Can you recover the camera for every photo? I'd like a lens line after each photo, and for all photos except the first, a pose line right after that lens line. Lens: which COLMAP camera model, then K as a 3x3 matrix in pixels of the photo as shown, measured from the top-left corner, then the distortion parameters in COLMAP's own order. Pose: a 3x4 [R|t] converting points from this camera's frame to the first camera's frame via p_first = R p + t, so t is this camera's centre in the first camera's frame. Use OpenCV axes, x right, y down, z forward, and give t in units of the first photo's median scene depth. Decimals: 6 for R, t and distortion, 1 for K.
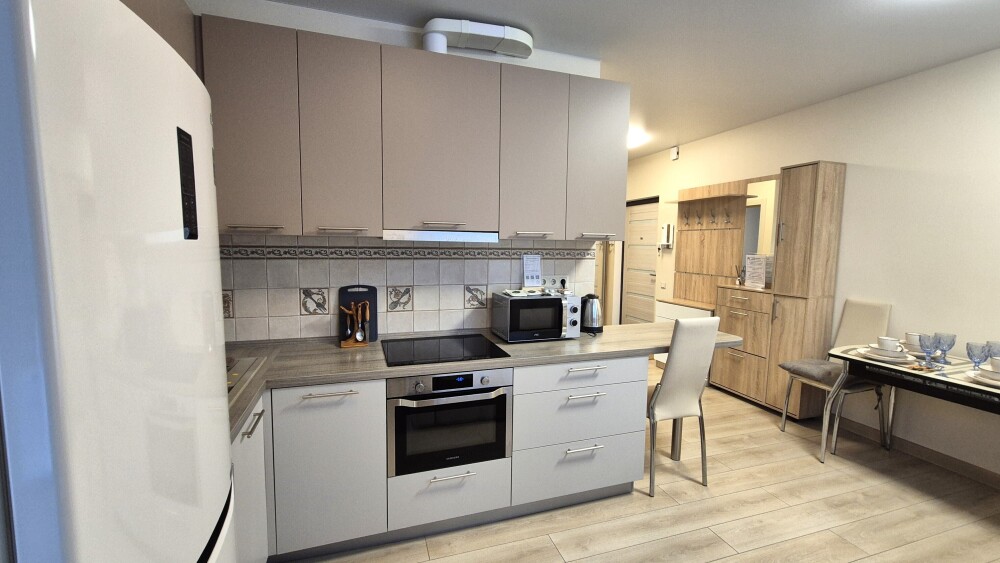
lens RADIAL K [[411.9, 0, 498.6], [0, 411.9, 278.1], [0, 0, 1]] dist [0.001844, 0.000065]
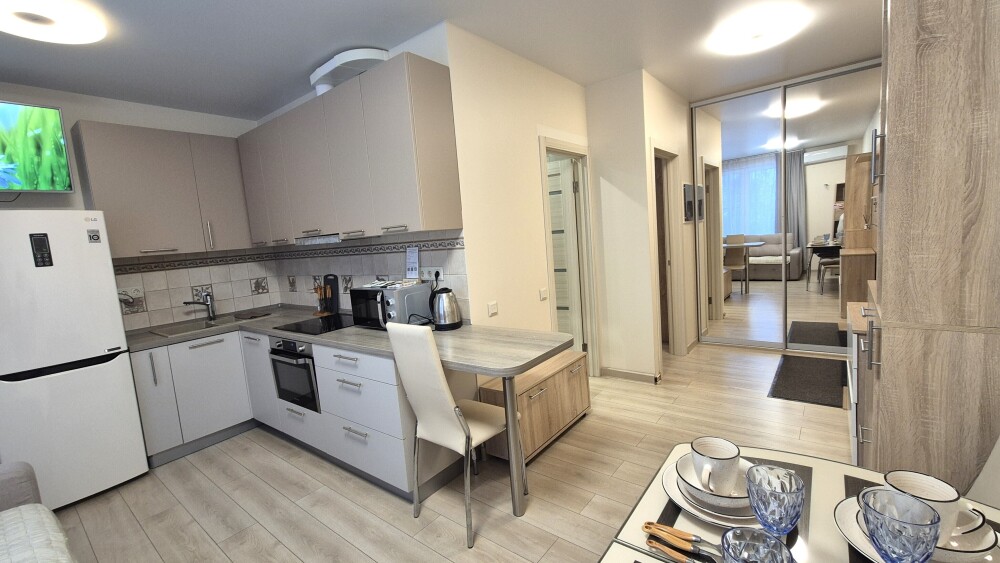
lens RADIAL K [[417.9, 0, 497.9], [0, 417.9, 277.0], [0, 0, 1]] dist [0.000584, 0.000224]
pose [[0.545536, 0.027089, -0.837649, 0.740629], [0.018257, 0.998856, 0.044192, -0.017043], [0.837888, -0.039401, 0.544418, 0.411504]]
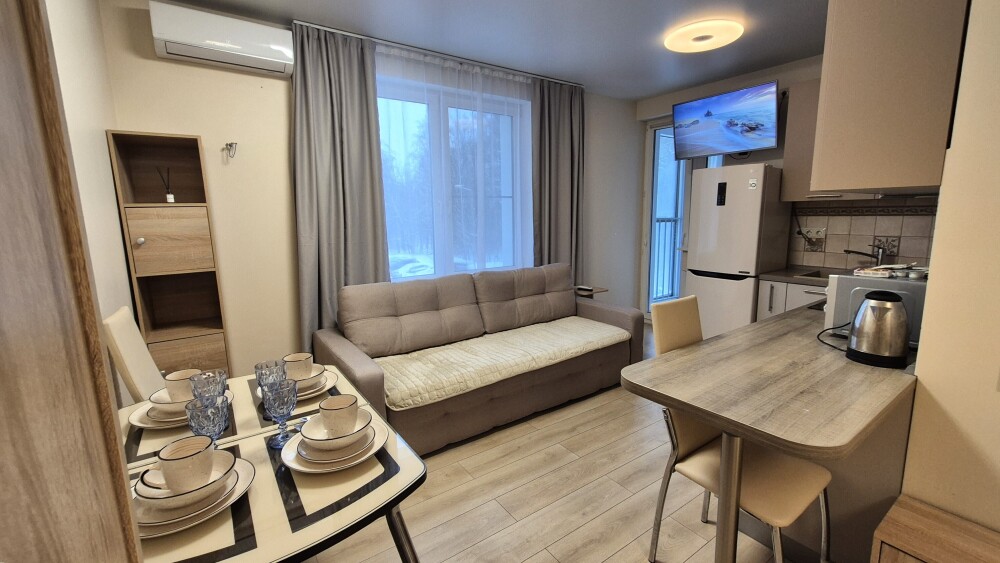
lens RADIAL K [[417.9, 0, 497.9], [0, 417.9, 277.0], [0, 0, 1]] dist [0.000584, 0.000224]
pose [[-0.959106, 0.041422, -0.280000, 0.582676], [-0.024025, 0.973750, 0.226347, -0.059842], [0.282026, 0.223818, -0.932935, 0.932066]]
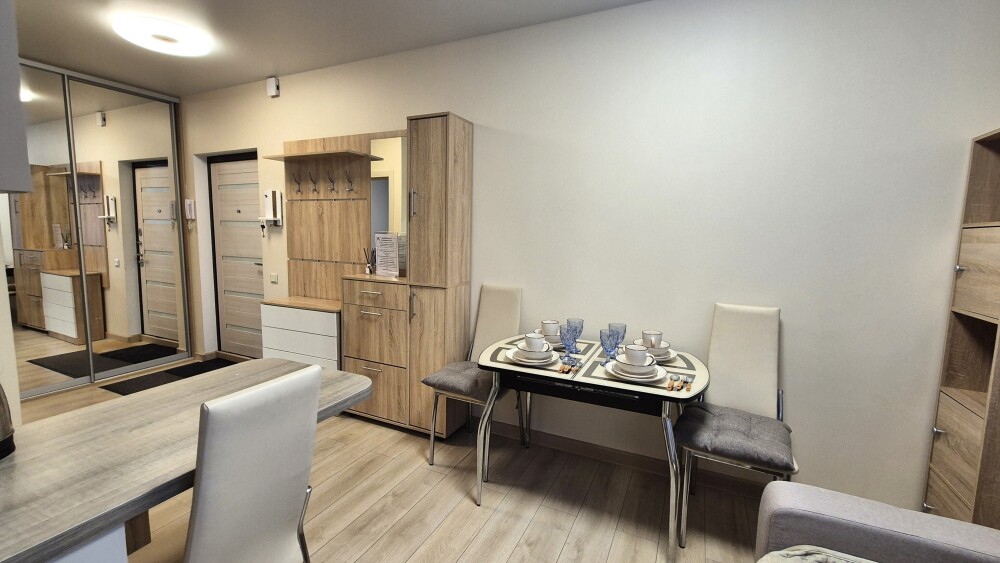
lens RADIAL K [[423.1, 0, 500.0], [0, 423.1, 281.5], [0, 0, 1]] dist [-0.000215, 0.000008]
pose [[0.688696, -0.084653, 0.720091, 0.199258], [0.048735, 0.996319, 0.070516, -0.013532], [-0.723410, -0.013470, 0.690287, 0.307818]]
